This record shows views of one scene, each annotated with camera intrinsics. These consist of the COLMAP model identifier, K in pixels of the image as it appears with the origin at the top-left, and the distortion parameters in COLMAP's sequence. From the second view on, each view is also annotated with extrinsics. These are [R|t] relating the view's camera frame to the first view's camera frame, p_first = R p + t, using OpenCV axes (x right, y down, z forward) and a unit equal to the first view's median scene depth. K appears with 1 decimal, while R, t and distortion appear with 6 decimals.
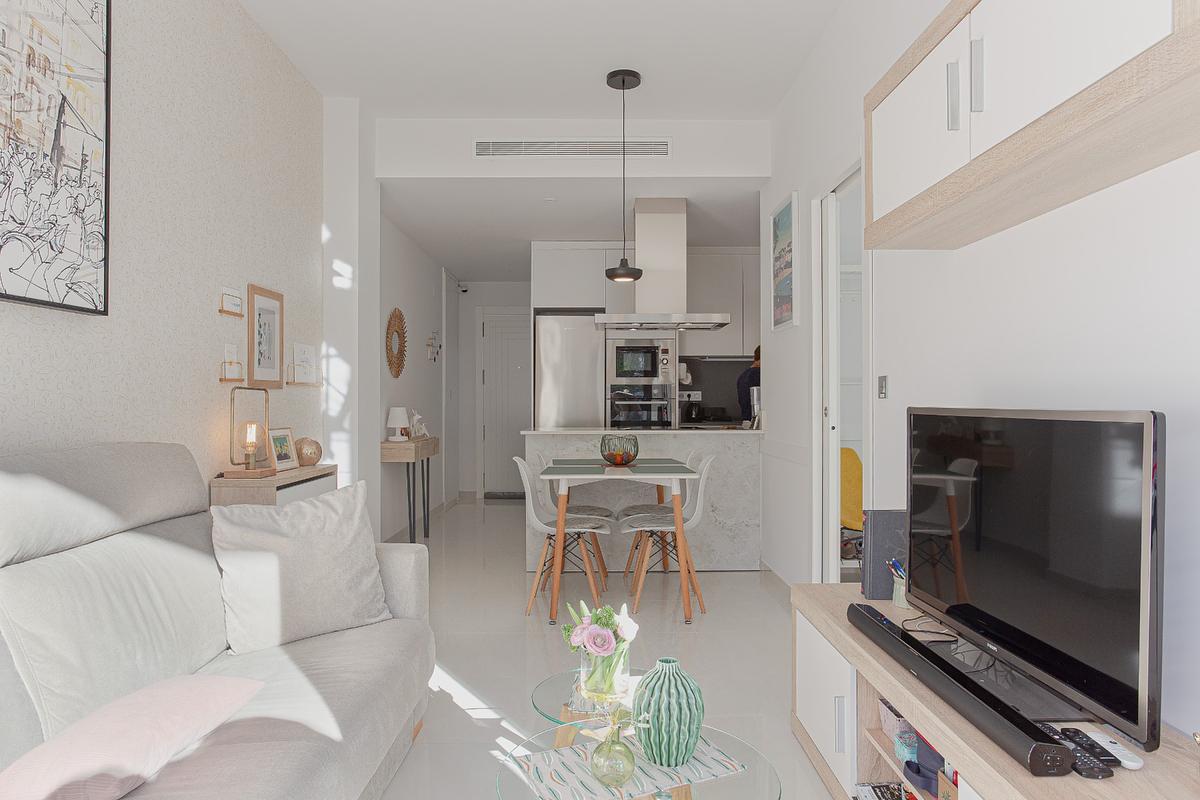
lens RADIAL K [[753.0, 0, 597.6], [0, 753.0, 399.0], [0, 0, 1]] dist [0.004032, -0.000197]
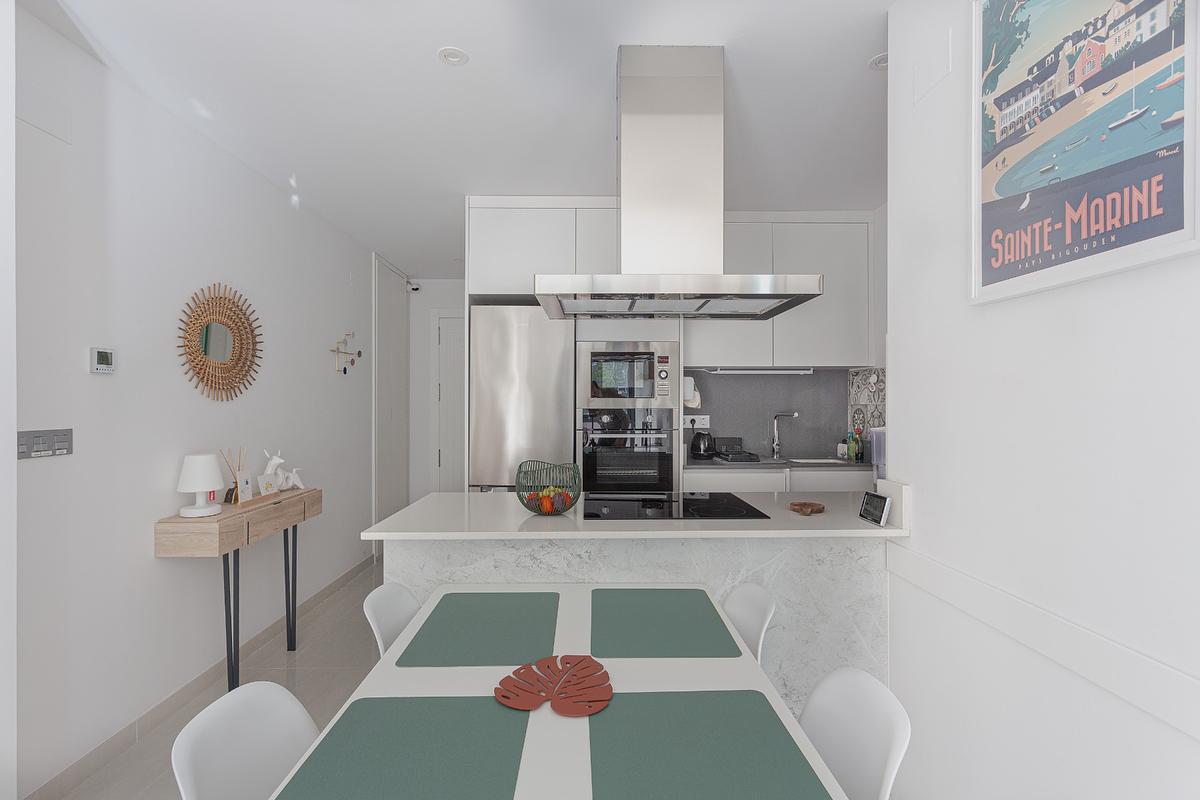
lens RADIAL K [[579.2, 0, 595.8], [0, 579.2, 407.7], [0, 0, 1]] dist [0.015631, 0.000642]
pose [[0.999951, 0.001147, 0.009836, 0.023325], [-0.001253, 0.999941, 0.010802, -0.025344], [-0.009823, -0.010814, 0.999893, 0.476472]]
